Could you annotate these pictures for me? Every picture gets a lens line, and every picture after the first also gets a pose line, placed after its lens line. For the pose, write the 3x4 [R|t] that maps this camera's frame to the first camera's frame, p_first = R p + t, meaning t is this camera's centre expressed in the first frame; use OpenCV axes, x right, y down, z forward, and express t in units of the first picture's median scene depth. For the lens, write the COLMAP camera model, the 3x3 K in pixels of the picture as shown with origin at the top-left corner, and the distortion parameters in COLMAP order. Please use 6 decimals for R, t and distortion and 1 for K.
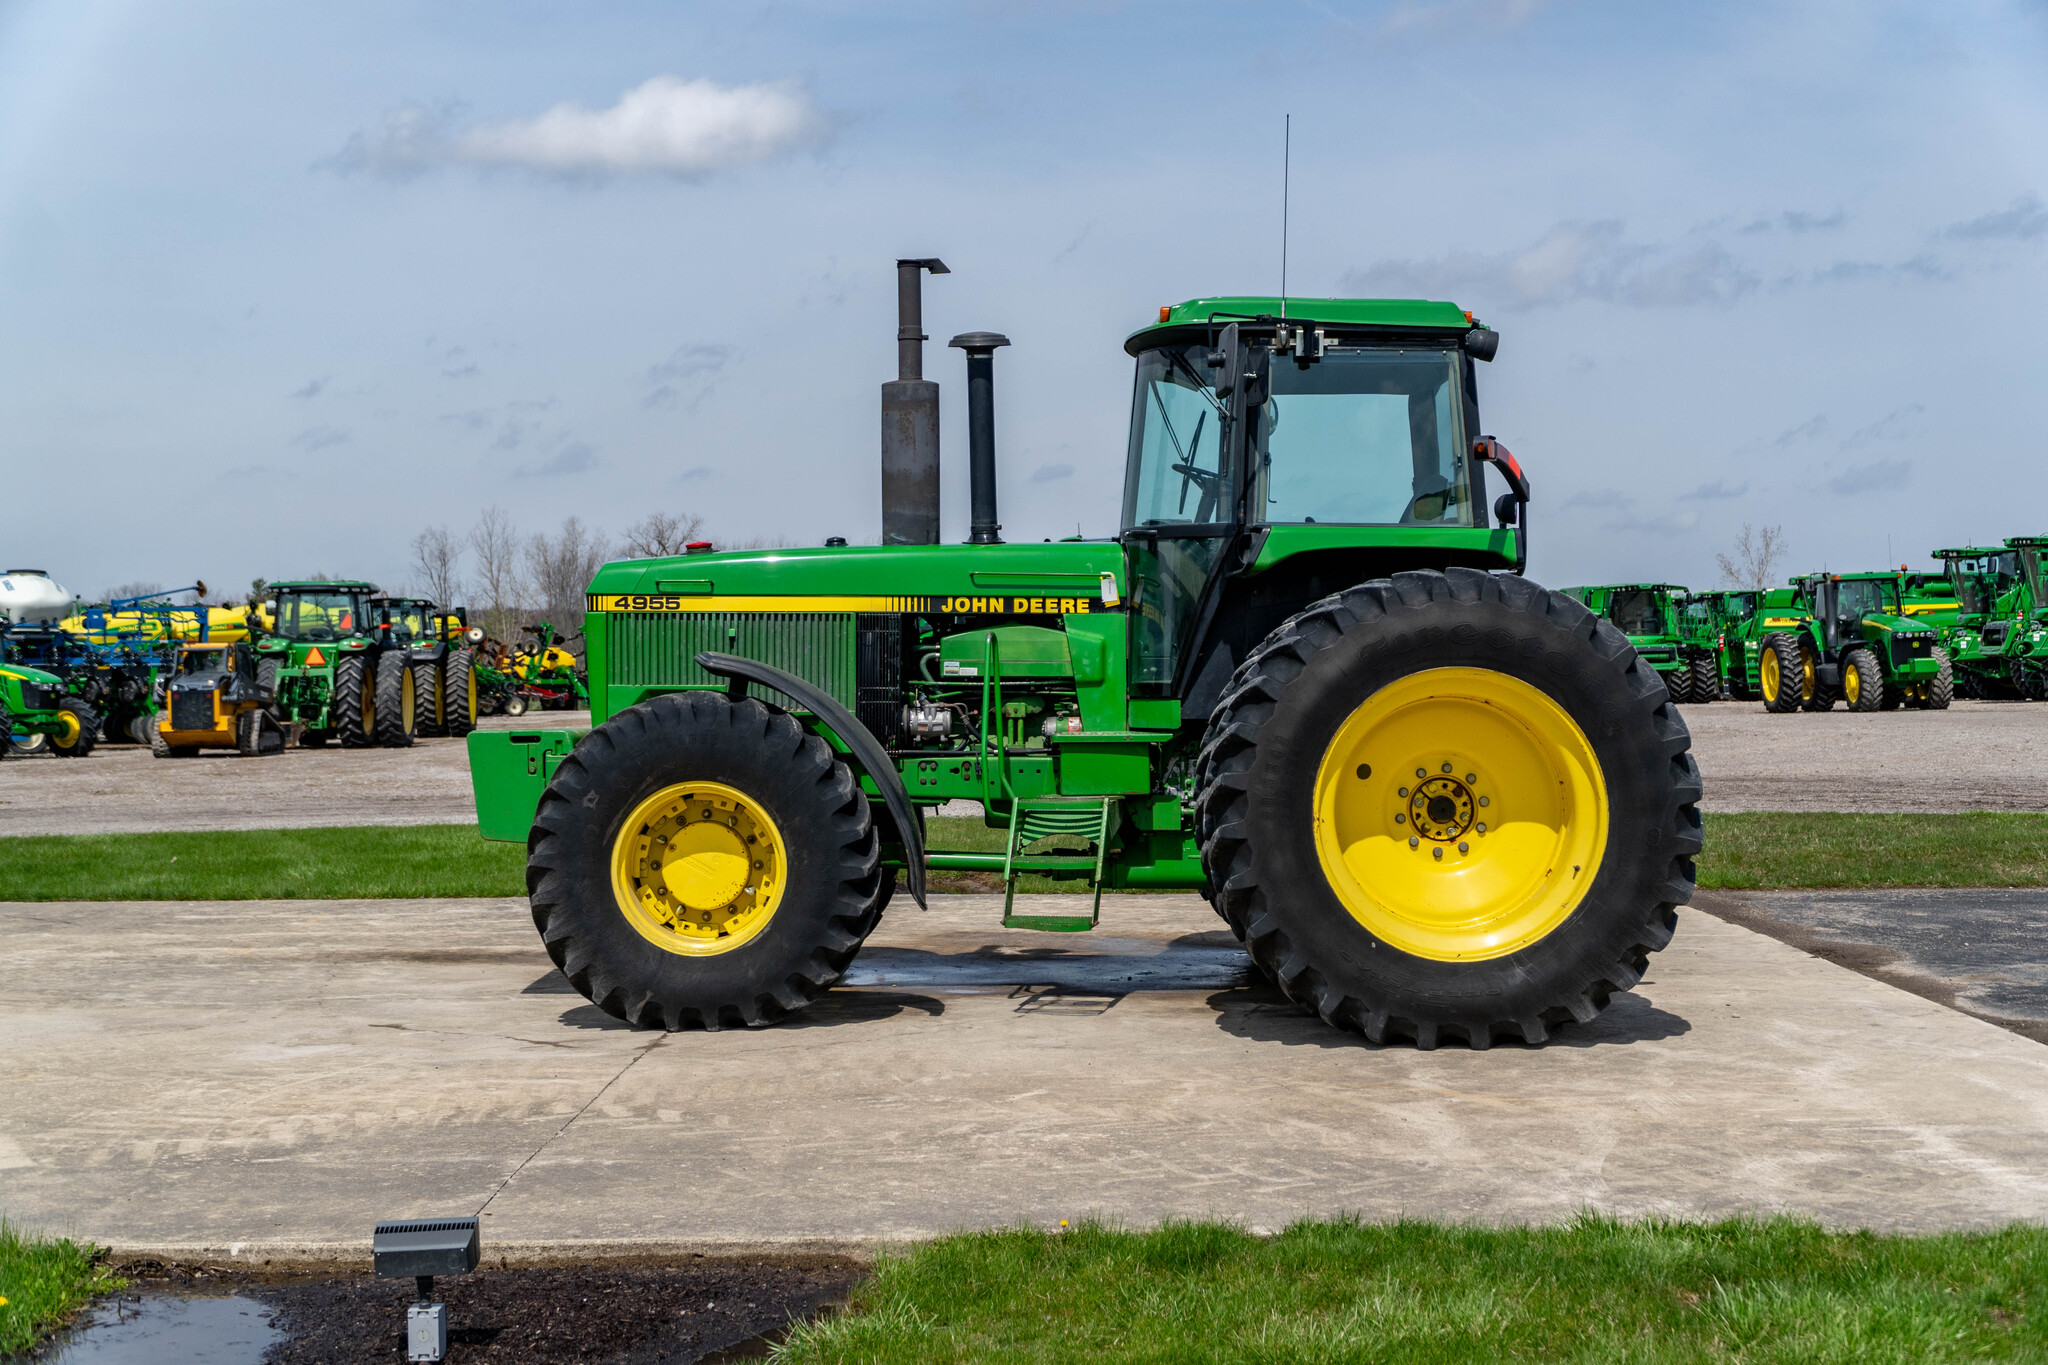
lens RADIAL K [[2801.0, 0, 1006.8], [0, 2801.0, 665.4], [0, 0, 1]] dist [0.092889, -0.028729]
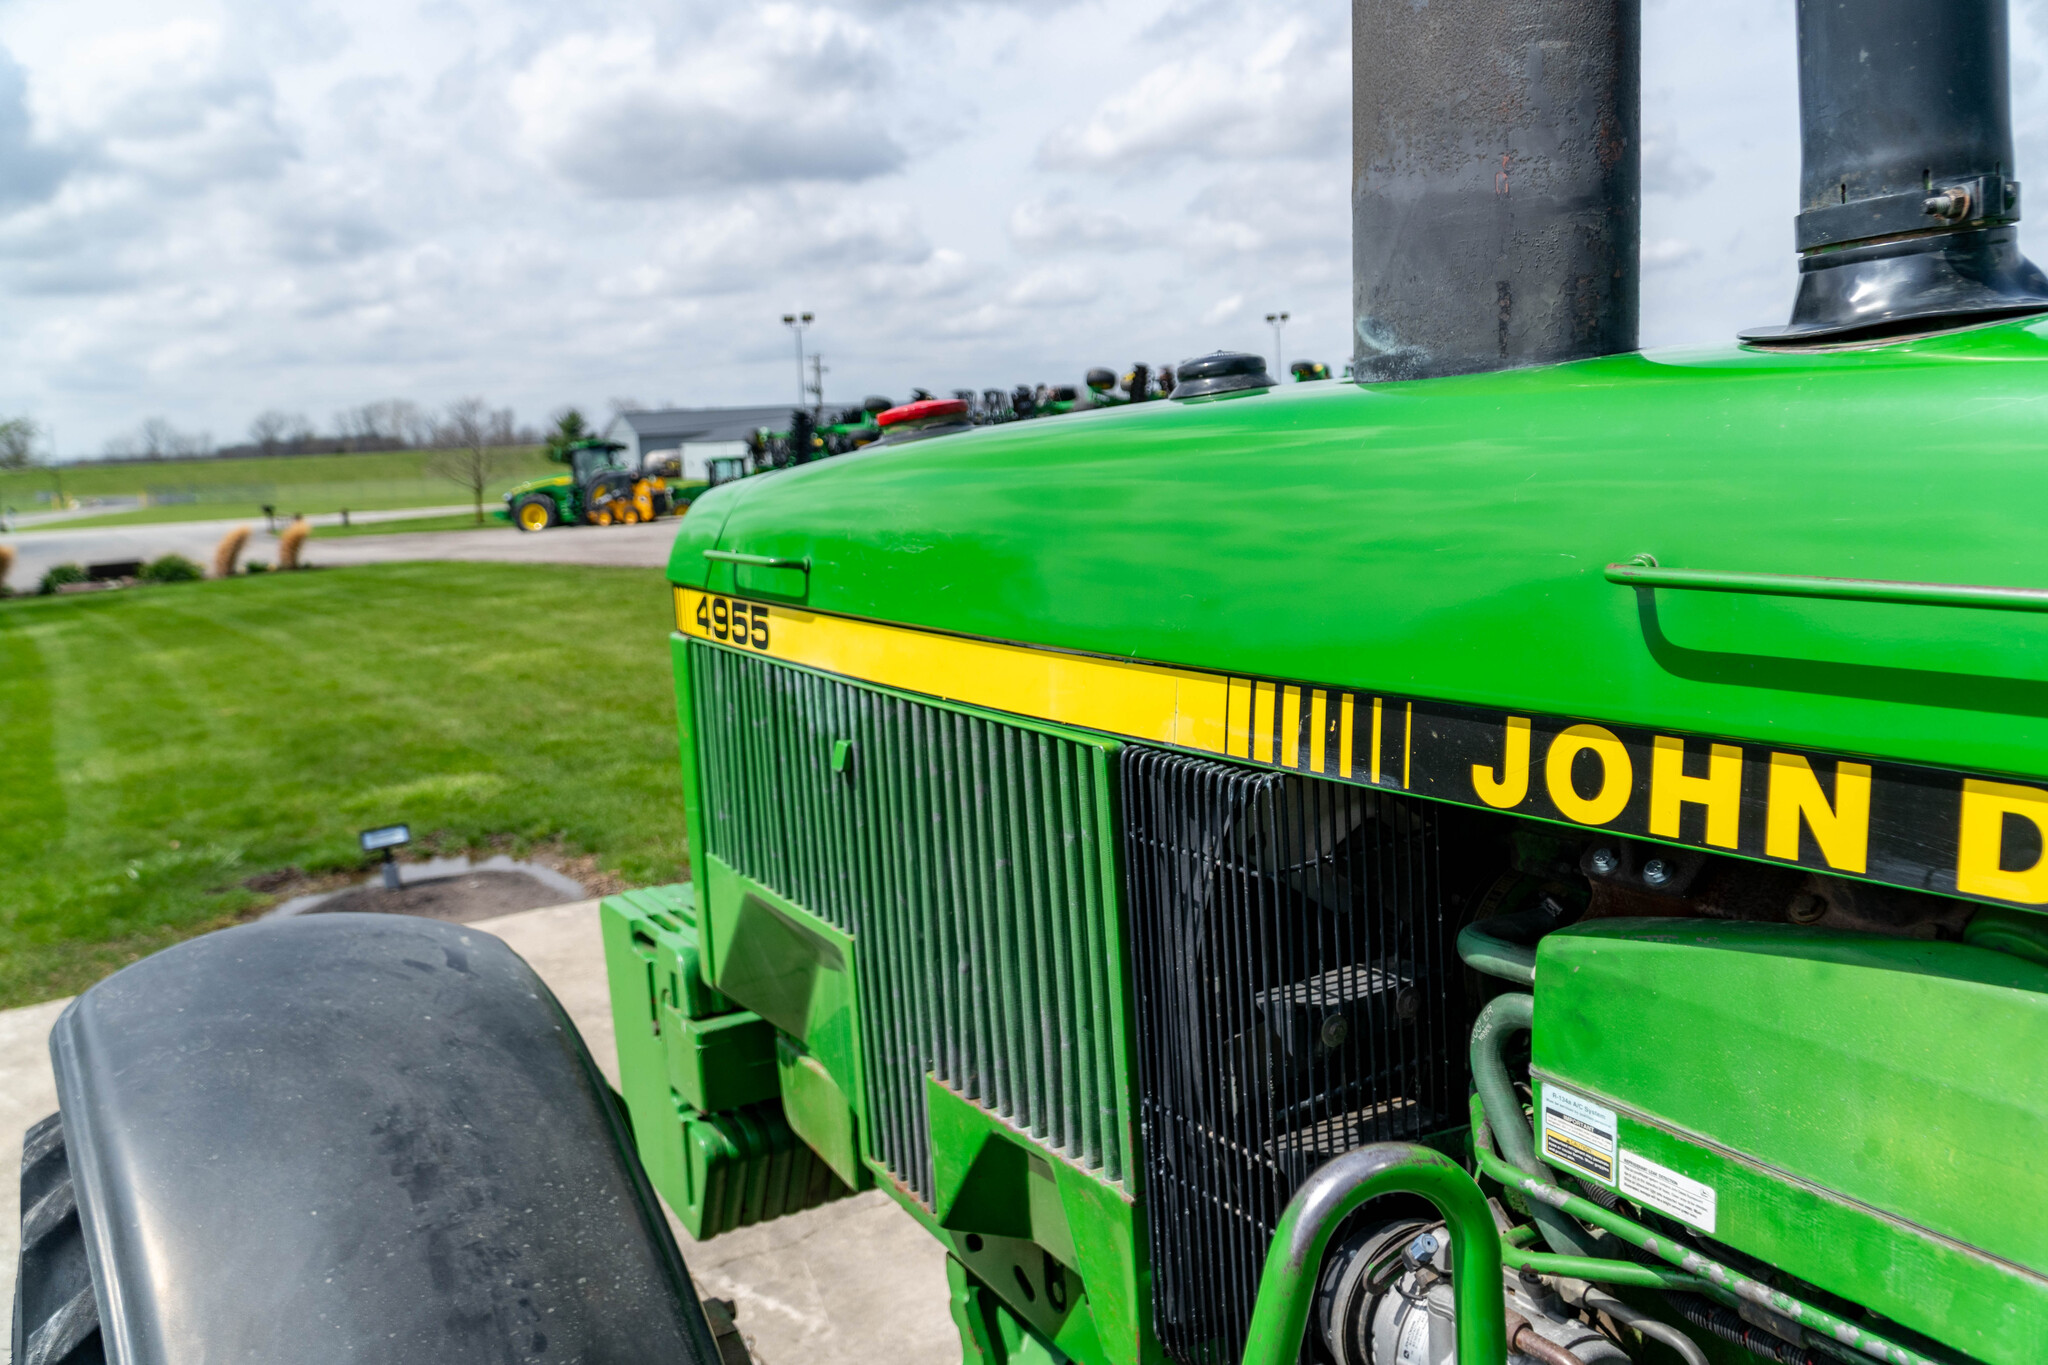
lens RADIAL K [[1631.6, 0, 1016.2], [0, 1631.6, 676.2], [0, 0, 1]] dist [-0.000301, 0.008809]
pose [[0.524566, 0.102479, -0.845179, 0.040811], [0.048286, 0.987550, 0.149710, -0.041100], [0.849999, -0.119343, 0.513087, 0.923684]]
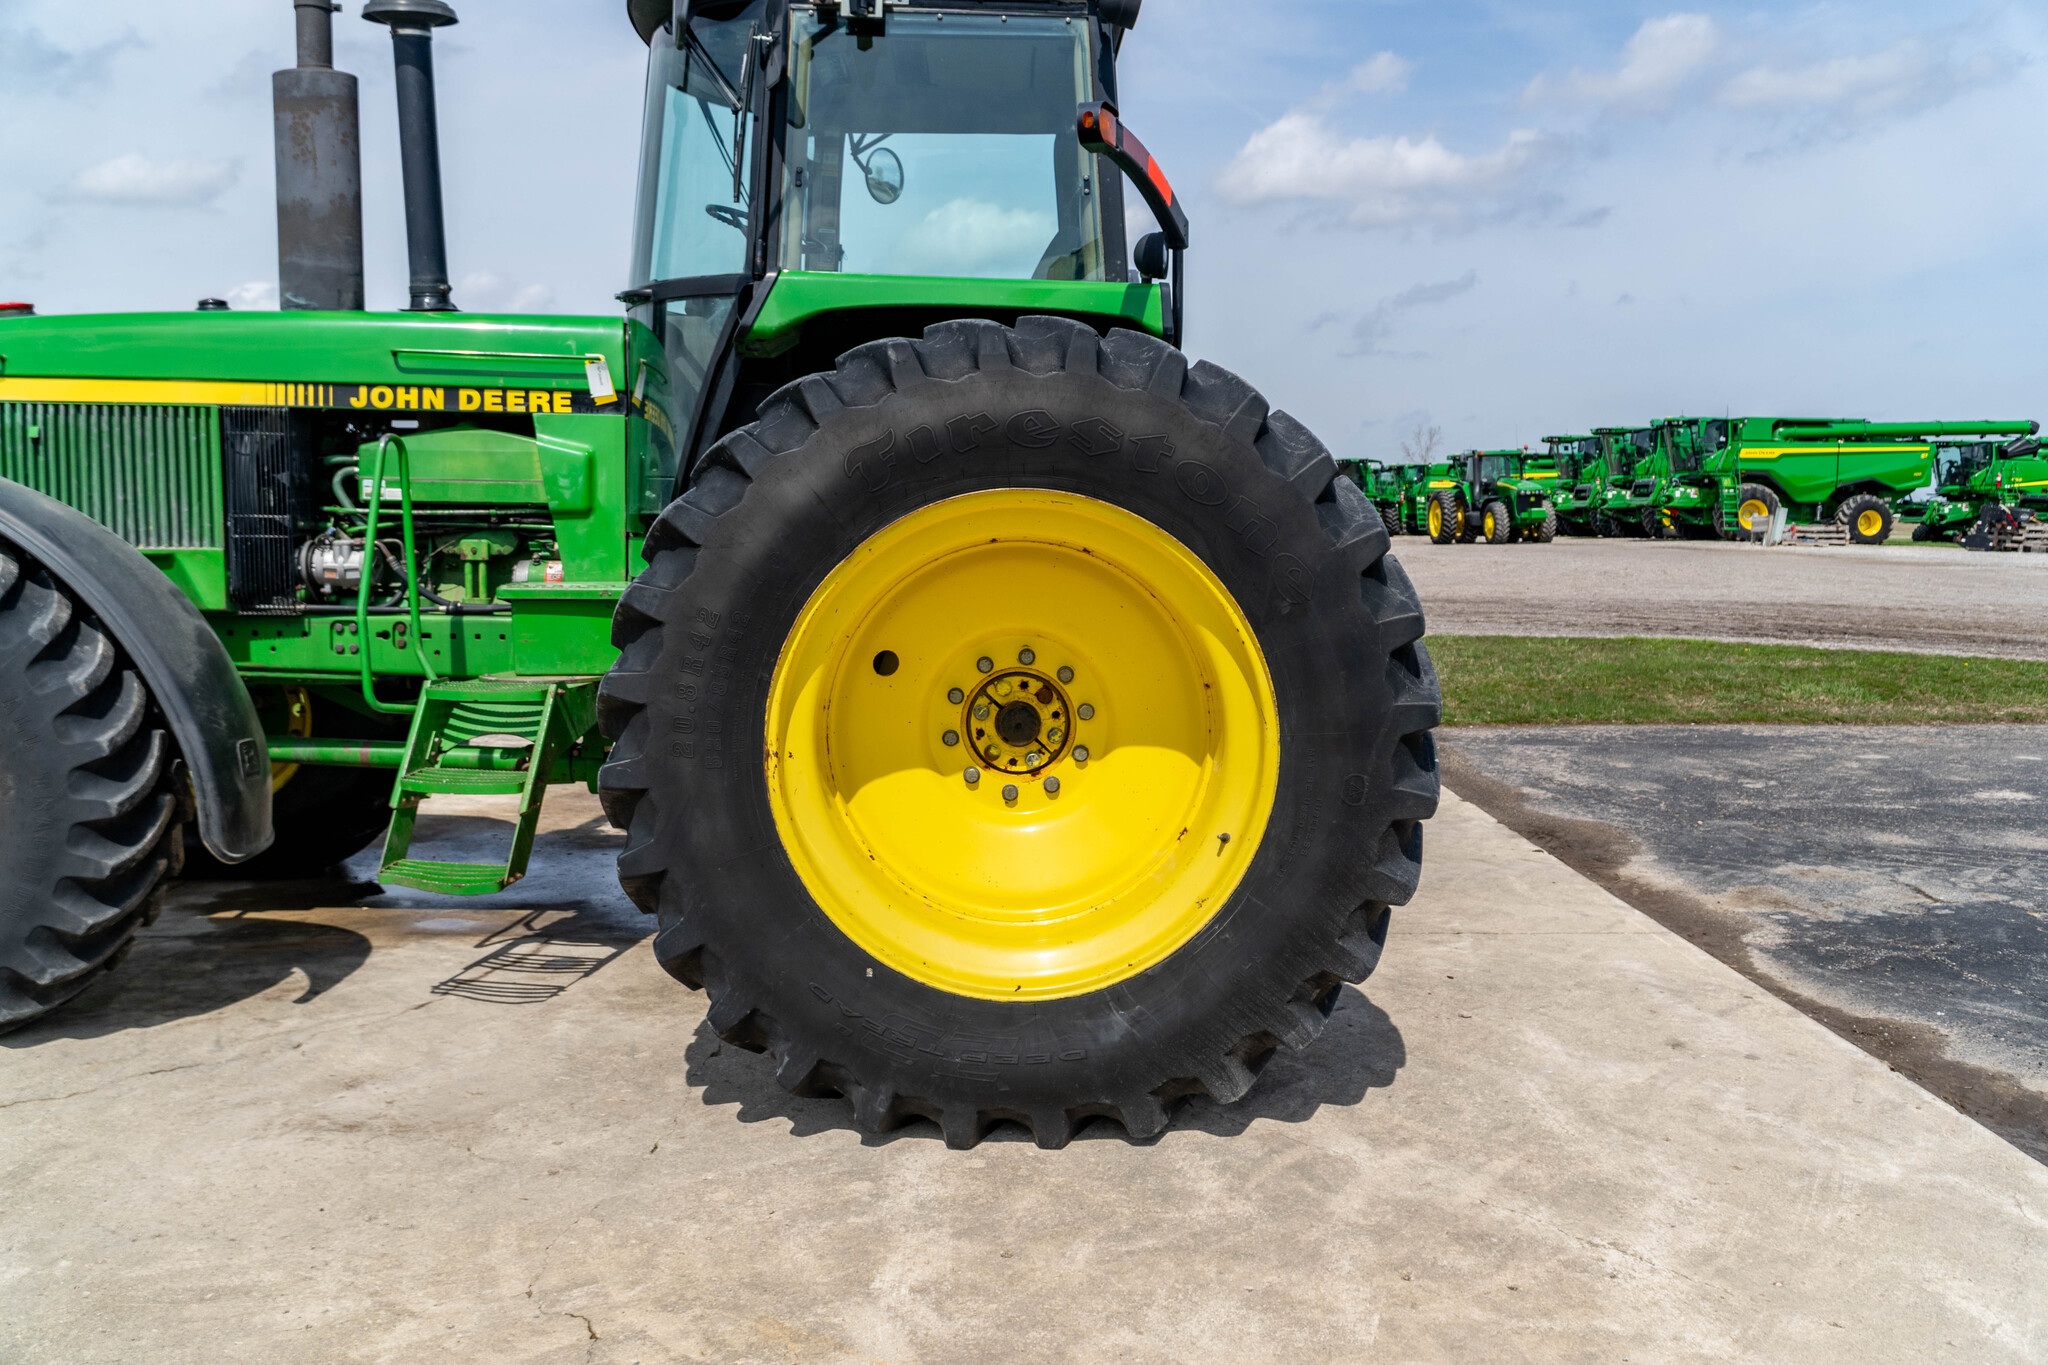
lens RADIAL K [[1689.5, 0, 1028.0], [0, 1689.5, 671.6], [0, 0, 1]] dist [0.011302, 0.003606]
pose [[0.999362, 0.008372, 0.034712, 0.129254], [-0.011666, 0.995334, 0.095782, 0.003956], [-0.033748, -0.096126, 0.994797, 0.566935]]
